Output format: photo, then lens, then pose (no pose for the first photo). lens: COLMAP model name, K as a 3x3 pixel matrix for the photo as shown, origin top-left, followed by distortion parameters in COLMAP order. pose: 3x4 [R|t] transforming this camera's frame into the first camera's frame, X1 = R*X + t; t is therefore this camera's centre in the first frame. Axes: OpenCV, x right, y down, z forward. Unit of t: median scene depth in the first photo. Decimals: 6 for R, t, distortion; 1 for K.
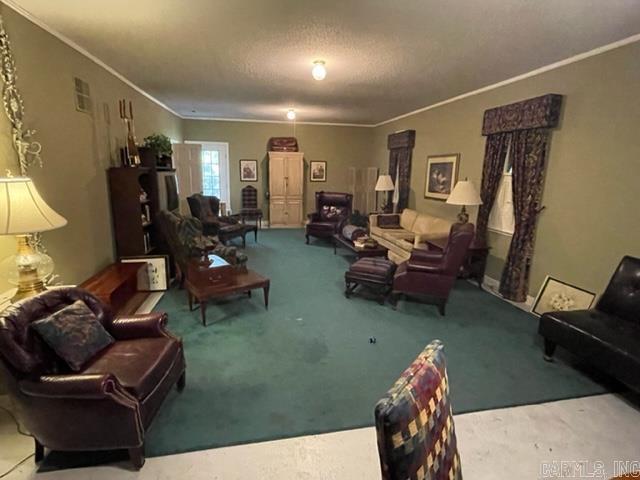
lens RADIAL K [[352.7, 0, 320.0], [0, 352.7, 240.0], [0, 0, 1]] dist [0.001260, 0.000112]
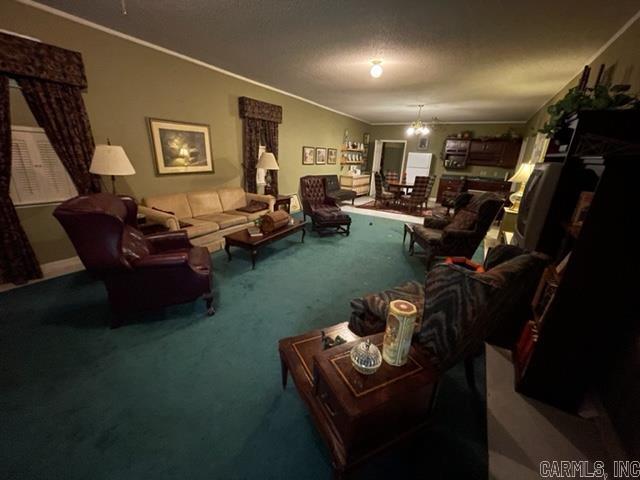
lens RADIAL K [[259.5, 0, 320.0], [0, 259.5, 240.0], [0, 0, 1]] dist [-0.002952, -0.000252]
pose [[-0.737044, -0.238558, 0.632342, -0.436193], [0.092598, 0.891164, 0.444132, -0.263755], [-0.669471, 0.385898, -0.634737, 1.468193]]
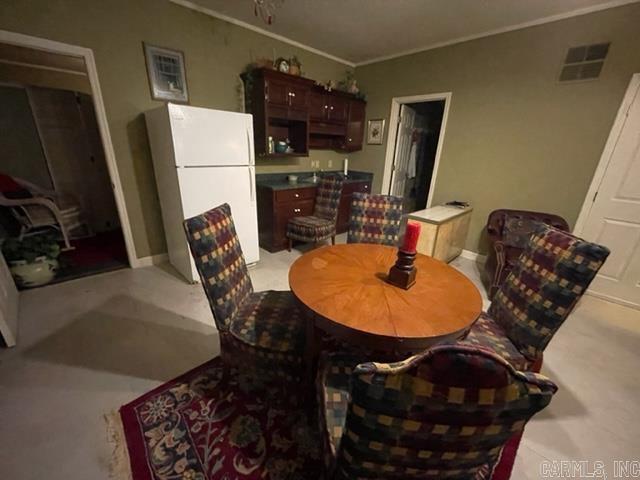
lens RADIAL K [[259.5, 0, 320.0], [0, 259.5, 240.0], [0, 0, 1]] dist [-0.002952, -0.000252]
pose [[-0.852758, 0.145368, -0.501669, -0.149502], [-0.146533, 0.855329, 0.496930, -0.176831], [0.501330, 0.497272, -0.708088, 1.044985]]
